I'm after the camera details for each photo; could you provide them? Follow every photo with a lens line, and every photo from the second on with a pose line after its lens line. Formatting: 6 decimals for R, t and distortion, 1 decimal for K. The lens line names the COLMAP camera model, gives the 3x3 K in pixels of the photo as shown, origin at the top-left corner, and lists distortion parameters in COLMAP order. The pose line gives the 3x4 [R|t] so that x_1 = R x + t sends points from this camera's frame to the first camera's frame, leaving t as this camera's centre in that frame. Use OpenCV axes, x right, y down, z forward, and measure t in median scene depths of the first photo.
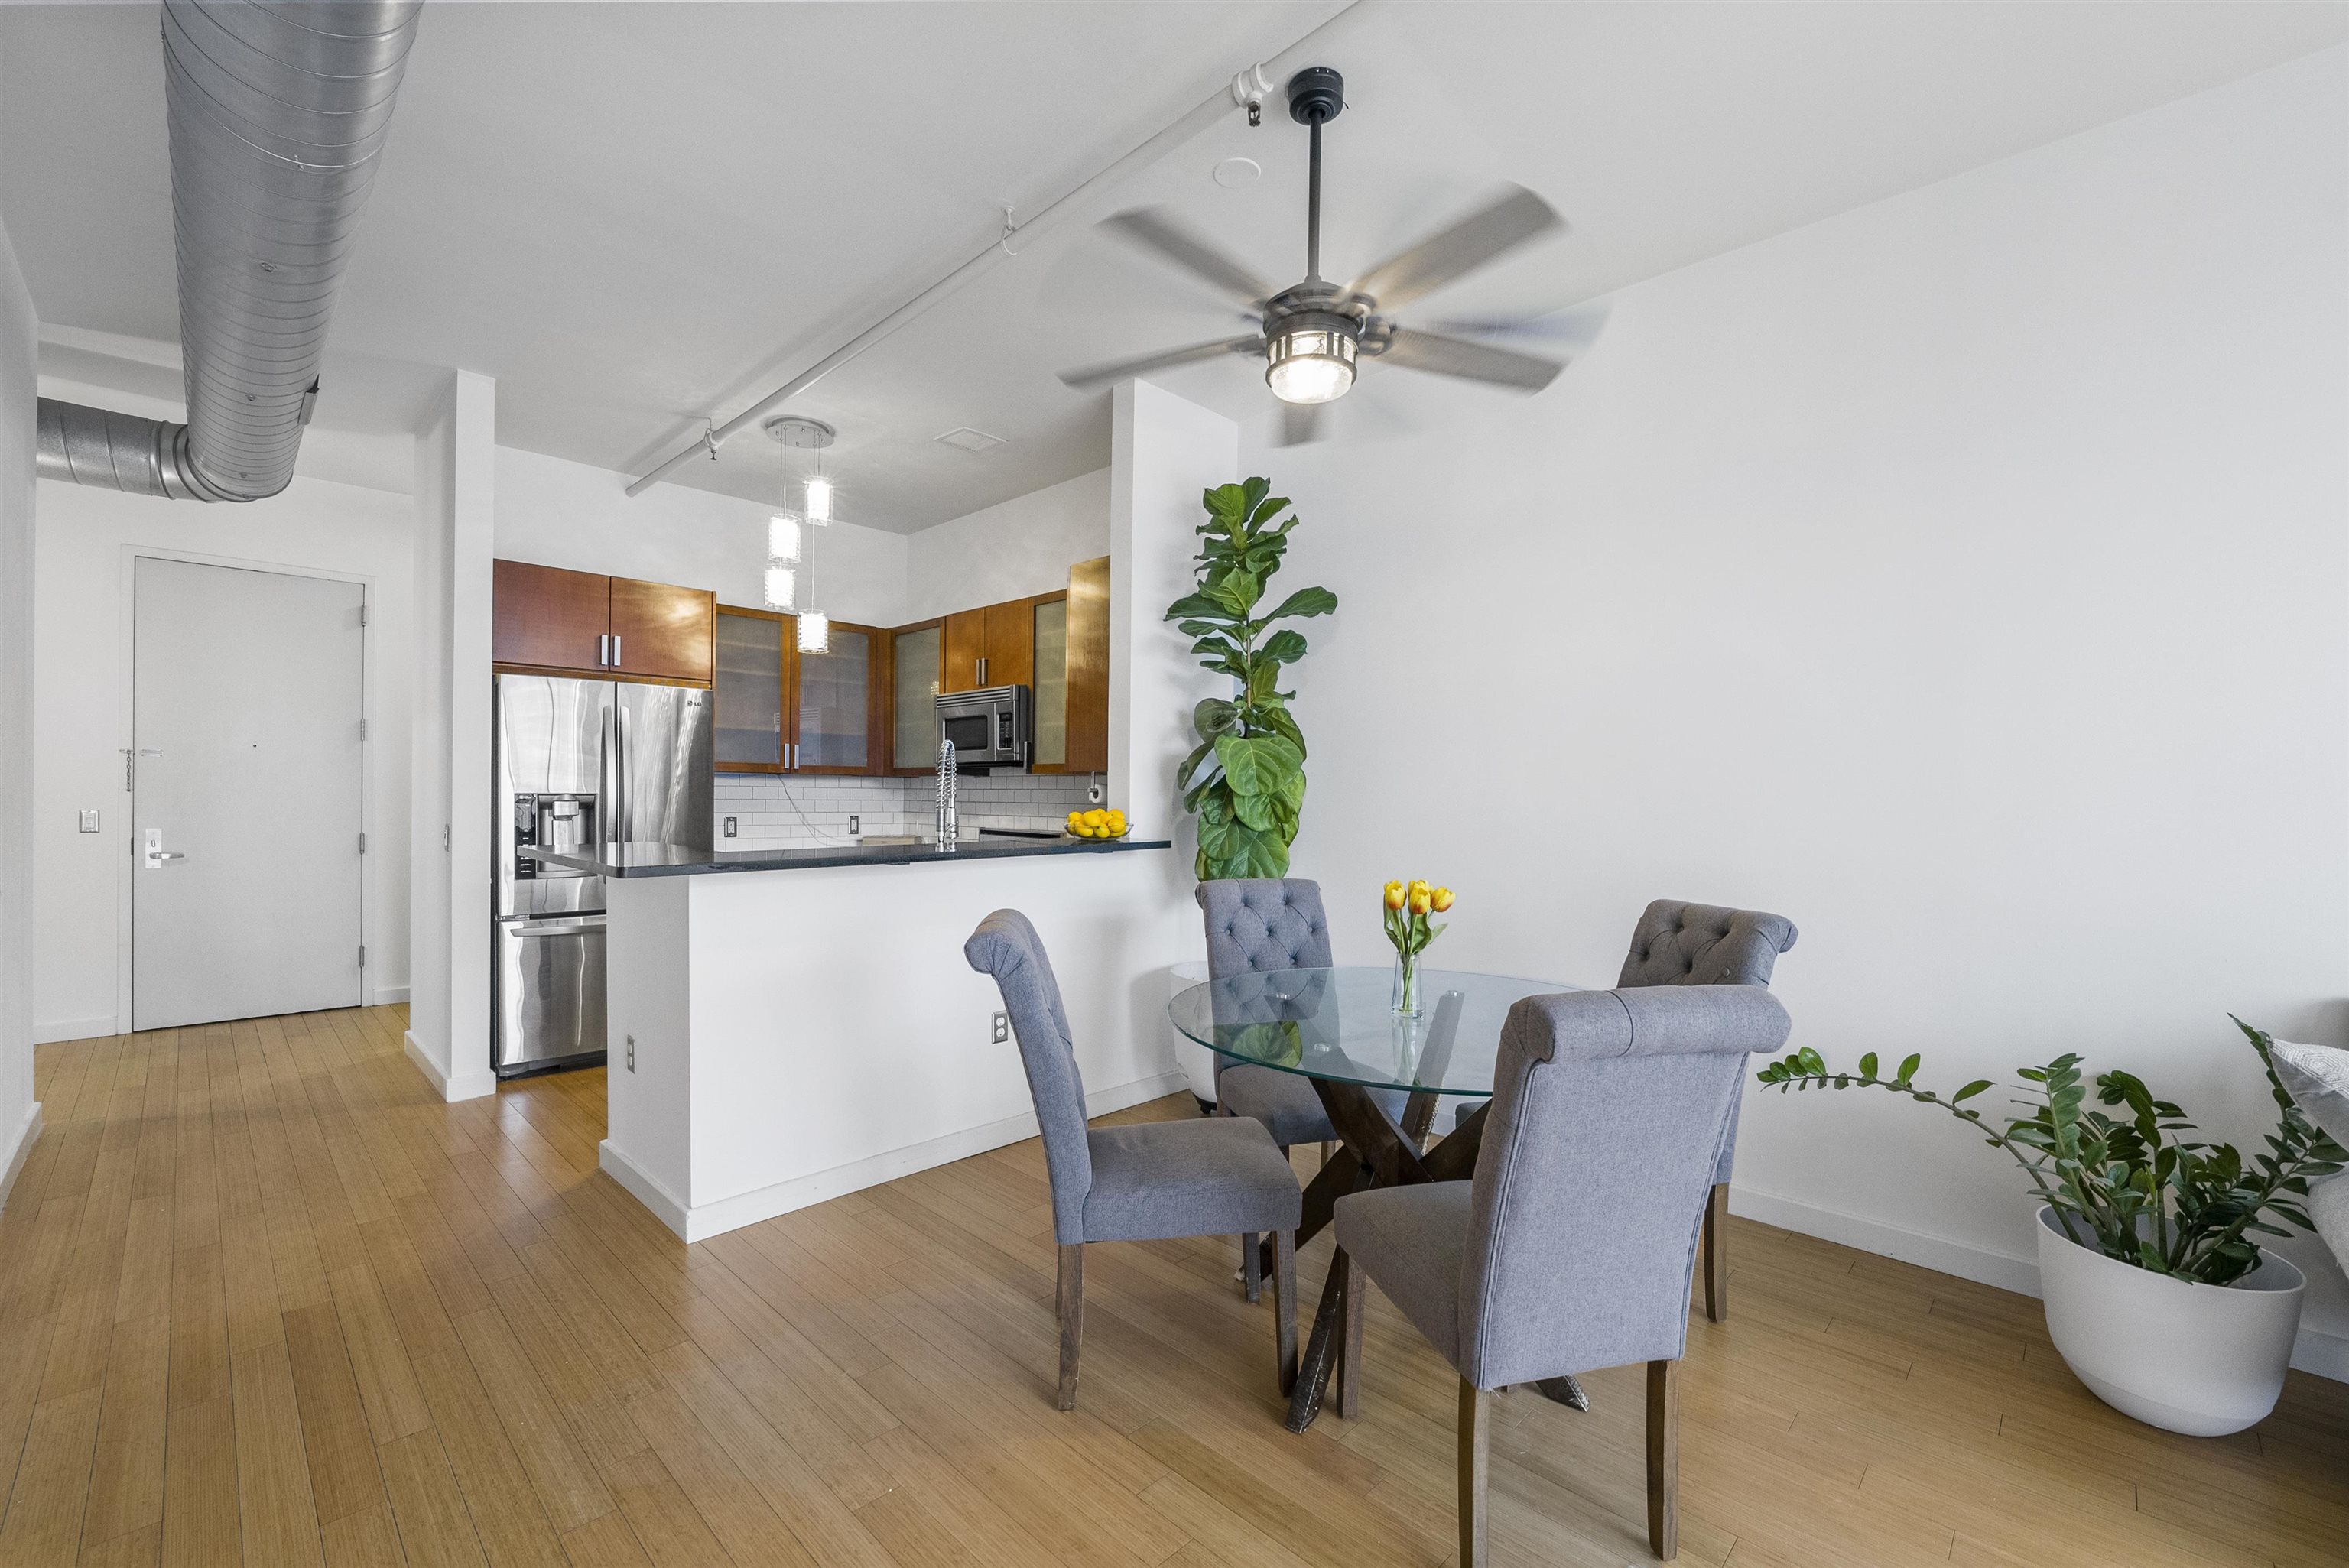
lens RADIAL K [[963.2, 0, 1169.1], [0, 963.2, 794.4], [0, 0, 1]] dist [-0.009226, 0.000098]
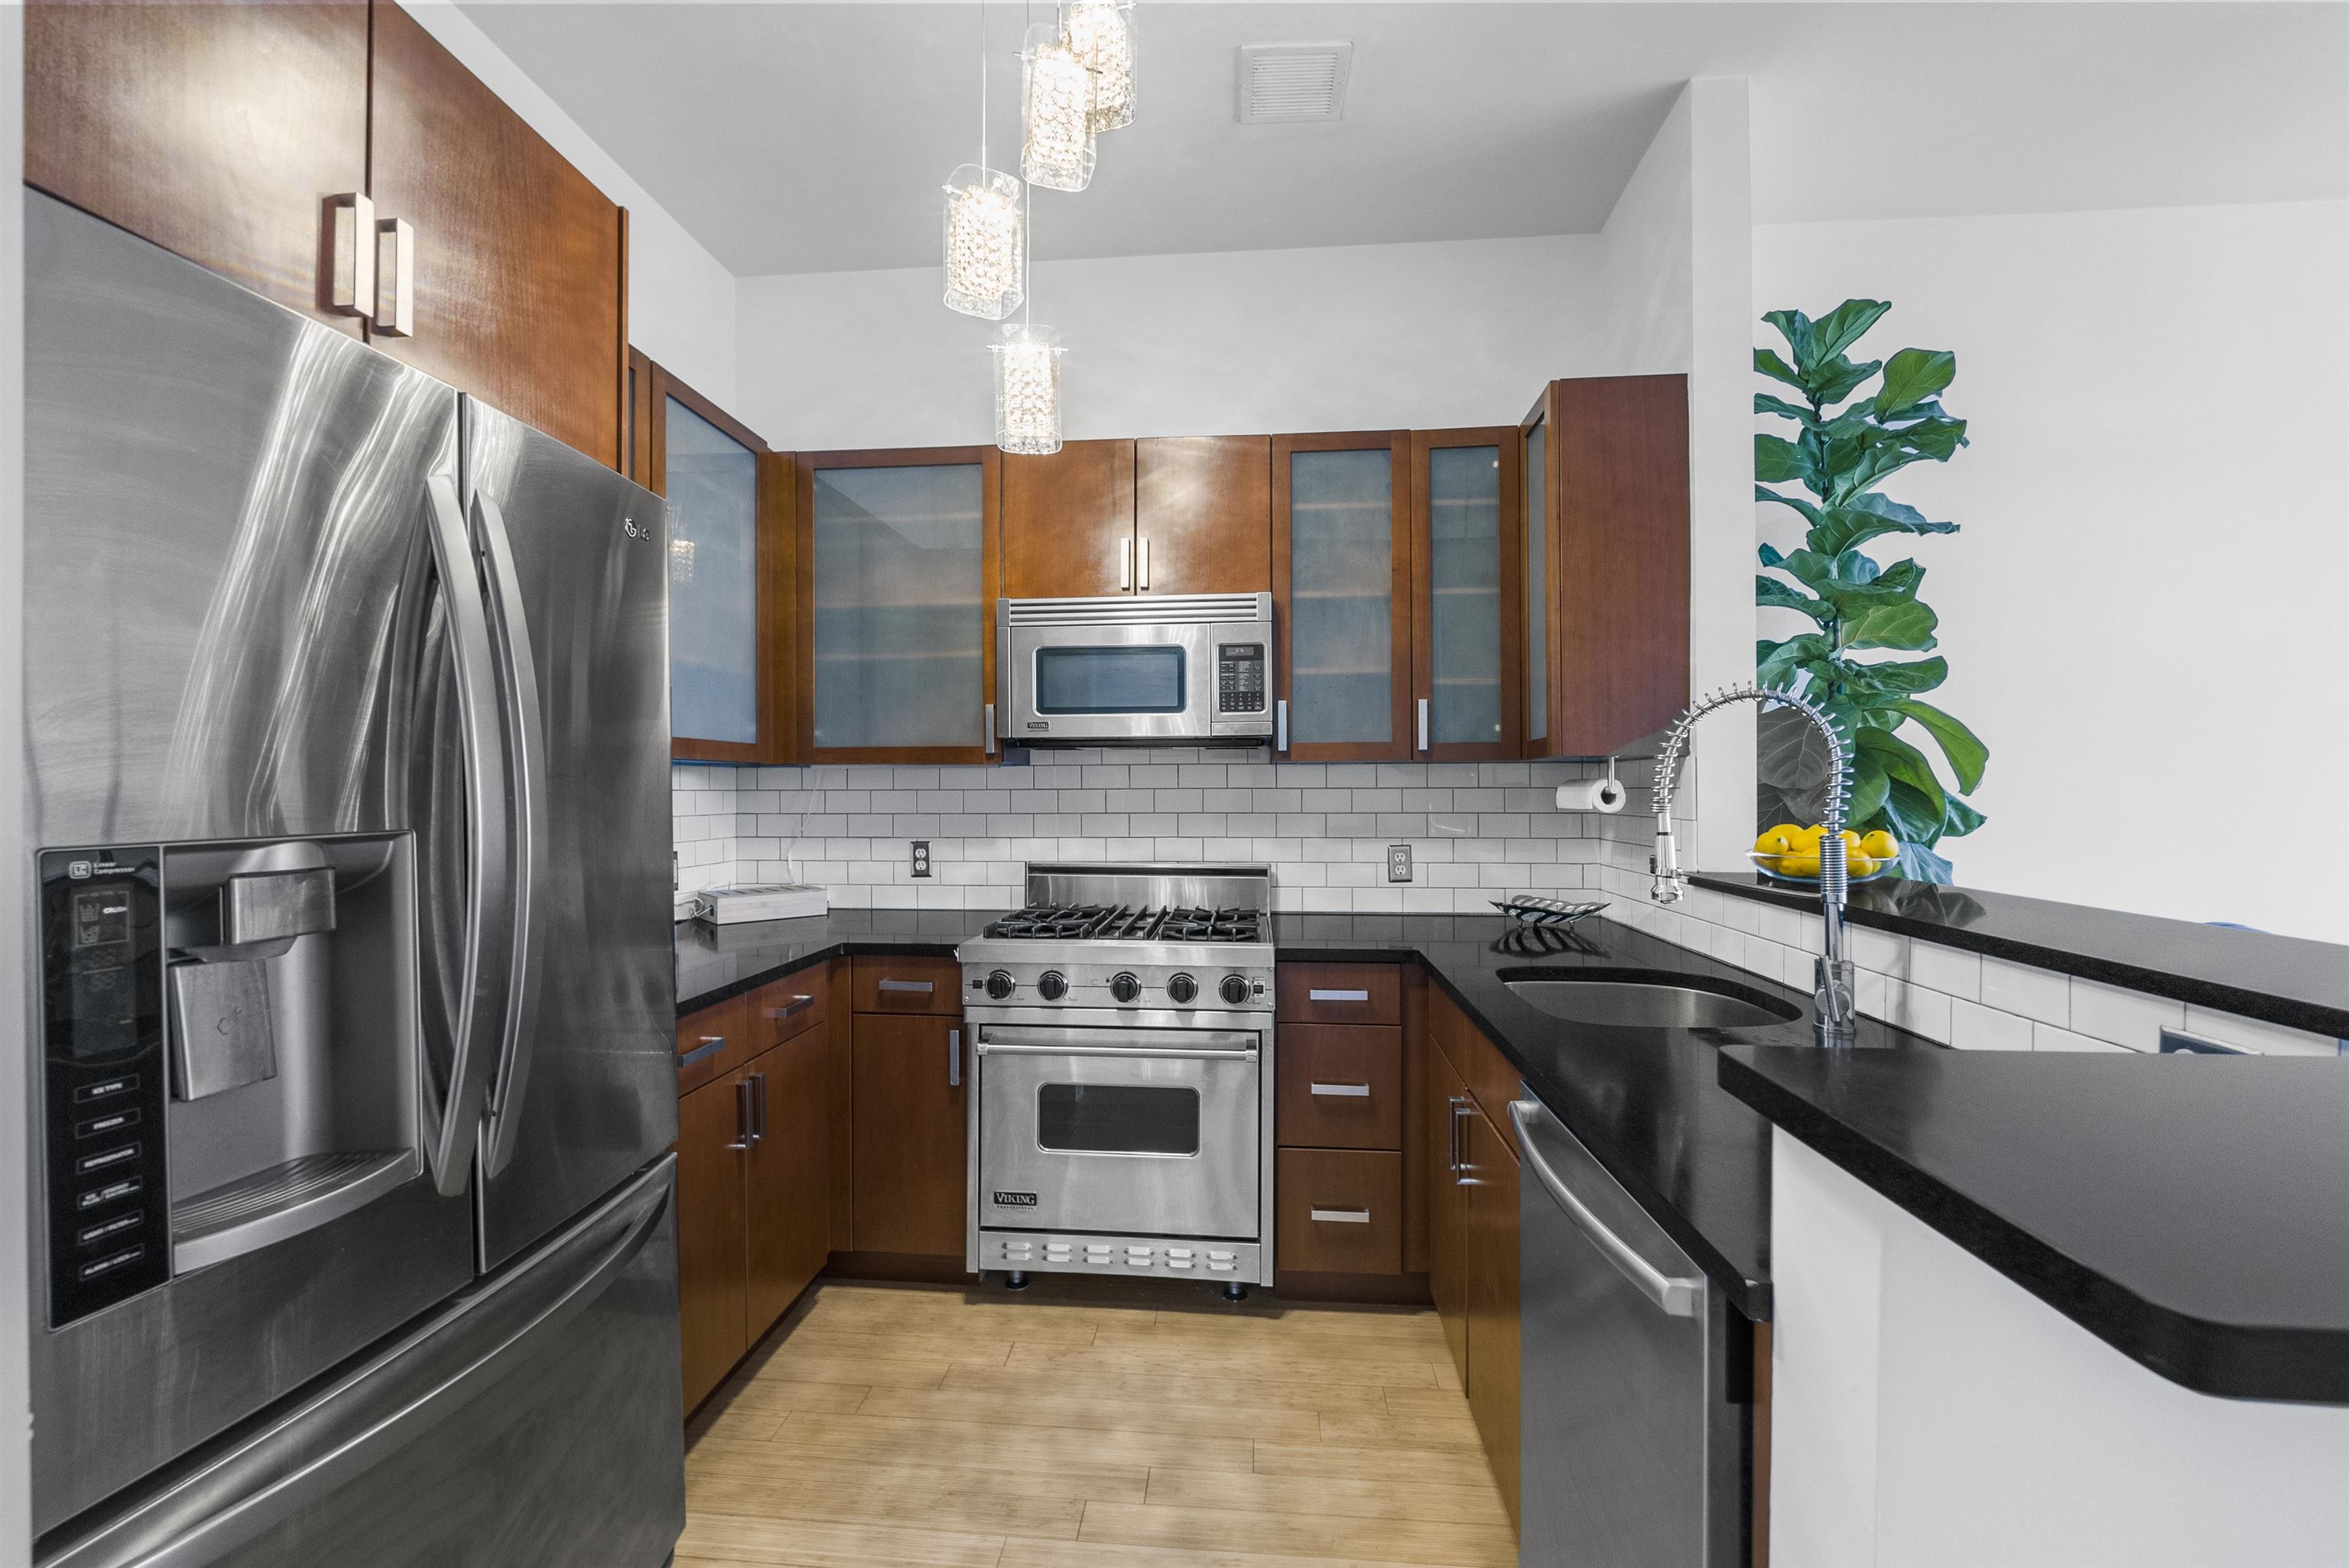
lens RADIAL K [[963.2, 0, 1168.3], [0, 963.2, 787.7], [0, 0, 1]] dist [-0.009226, 0.000098]
pose [[0.771834, -0.011698, 0.635717, -0.582330], [0.010335, 0.999929, 0.005852, -0.010757], [-0.635740, 0.002053, 0.771900, 0.672687]]
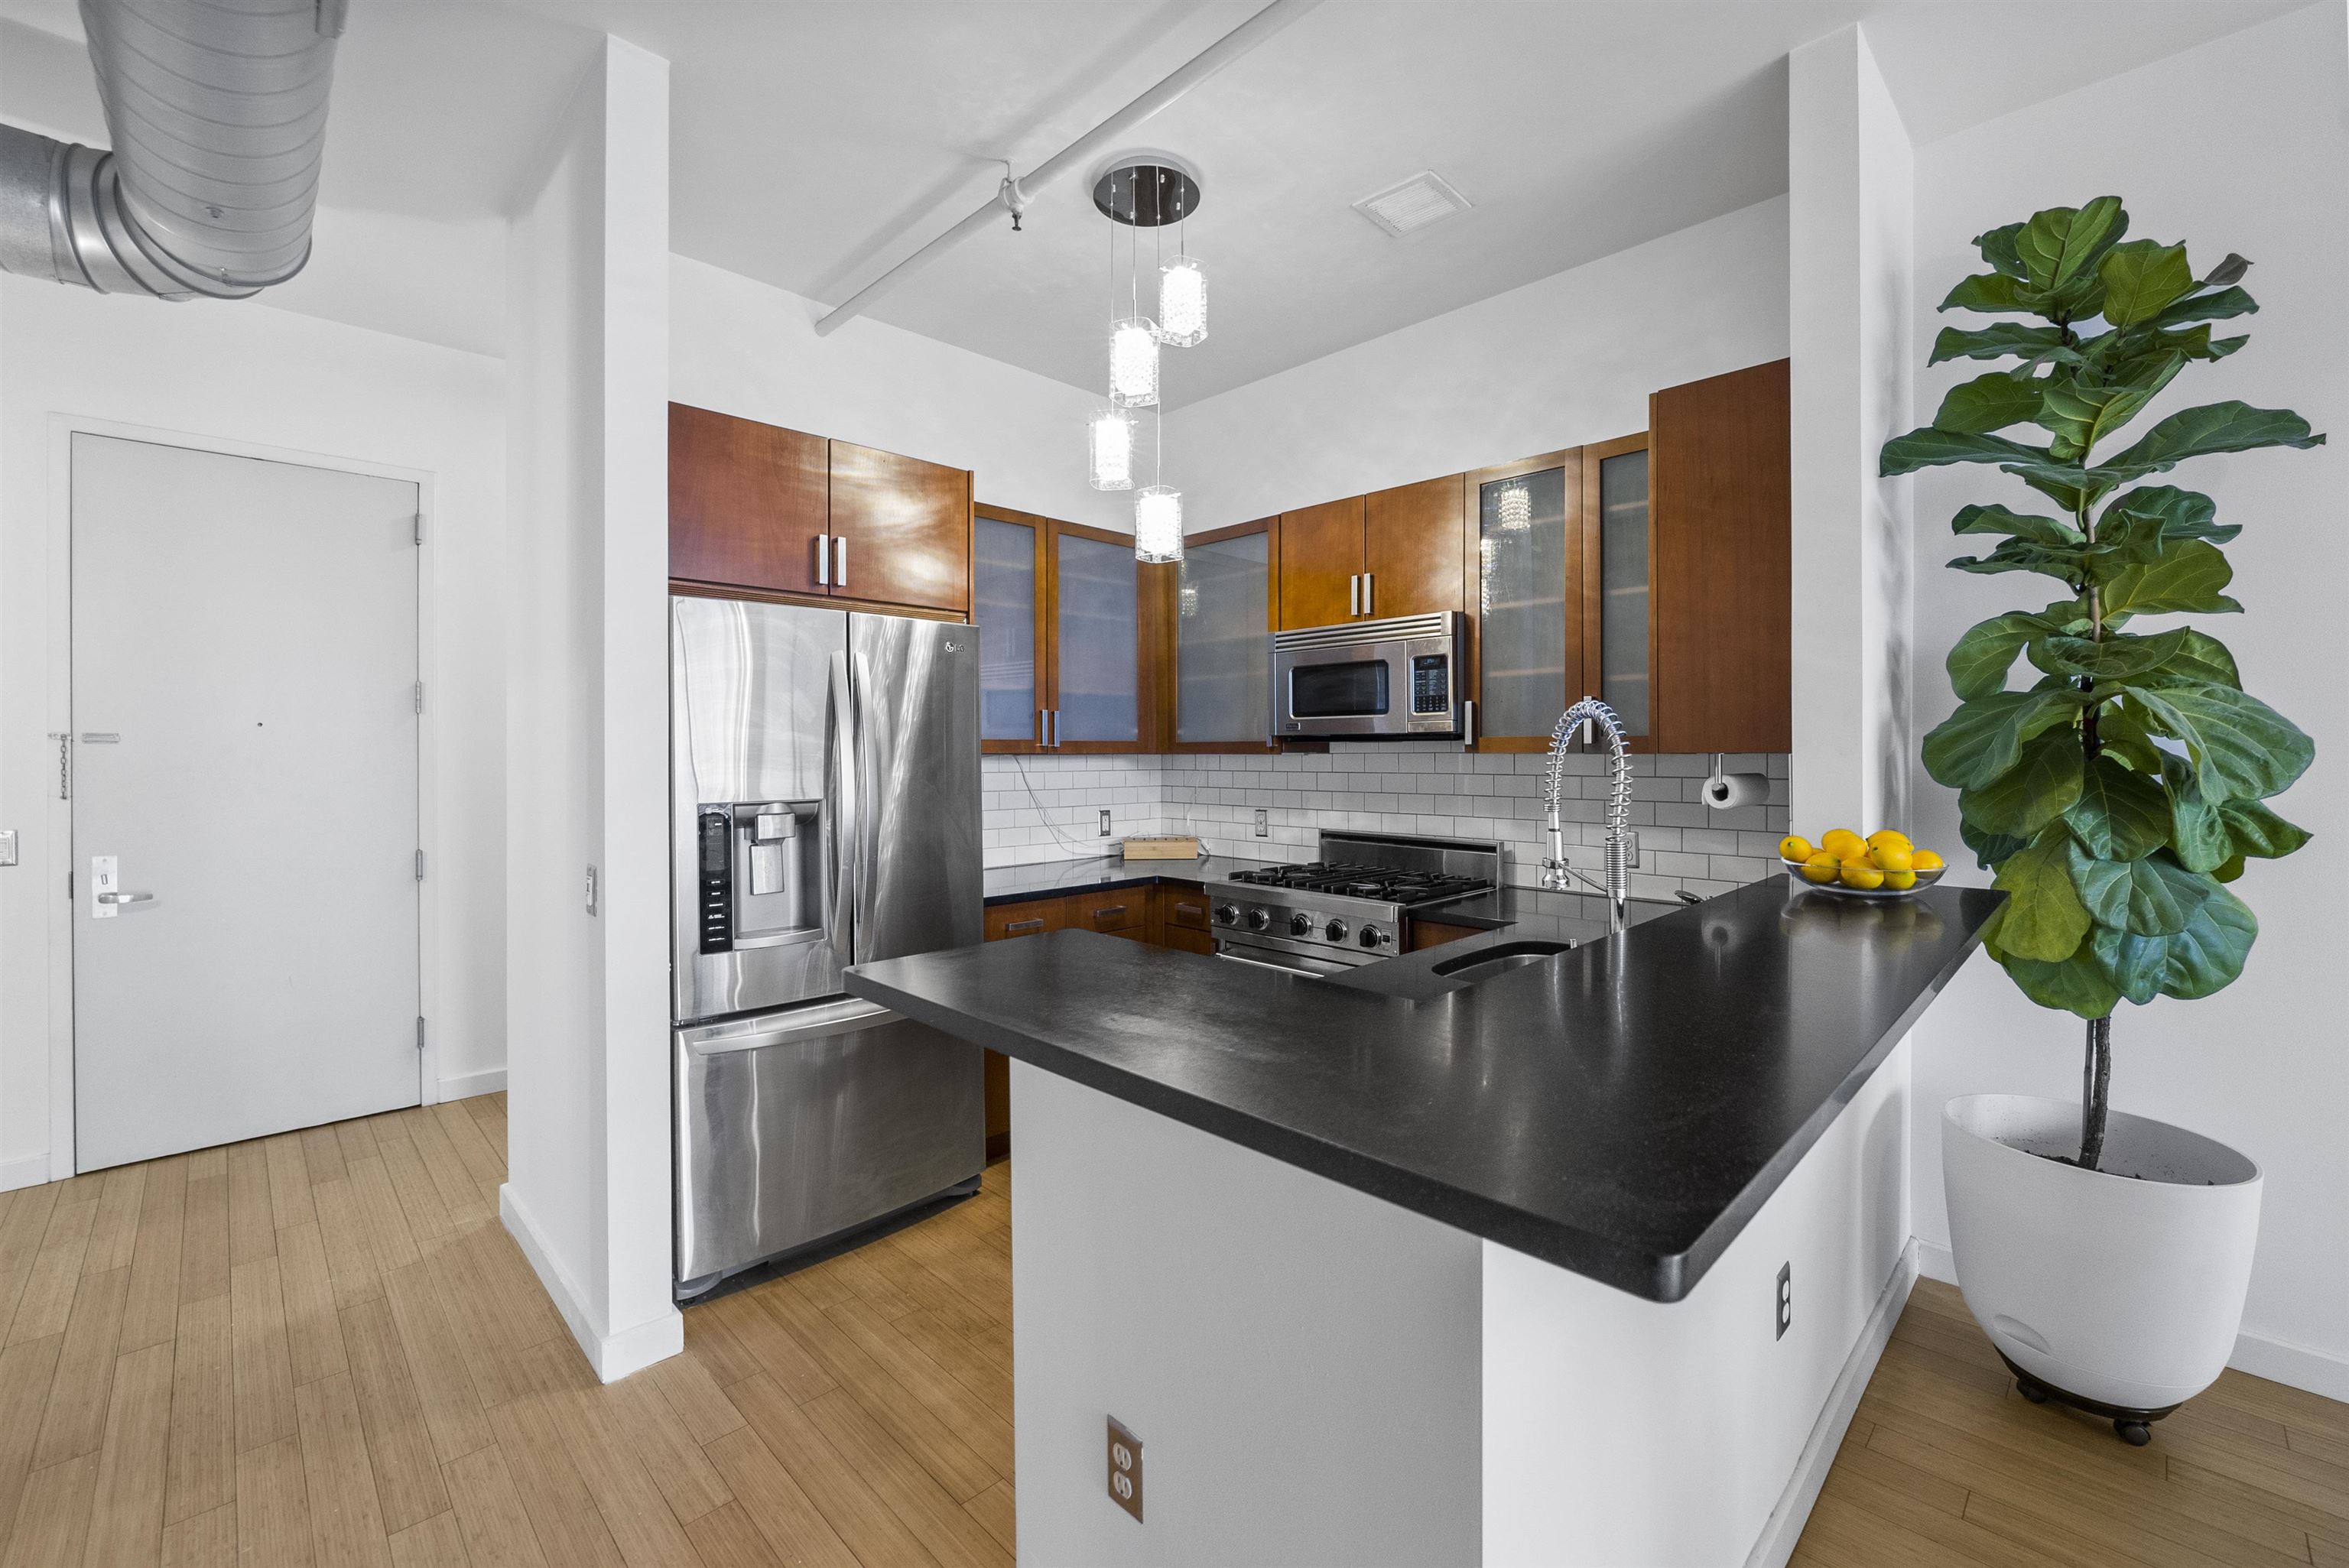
lens RADIAL K [[963.2, 0, 1167.4], [0, 963.2, 747.9], [0, 0, 1]] dist [-0.009226, 0.000098]
pose [[0.999736, -0.013346, -0.018716, -0.359325], [0.013275, 0.999904, -0.003927, -0.026607], [0.018767, 0.003678, 0.999817, 0.397198]]
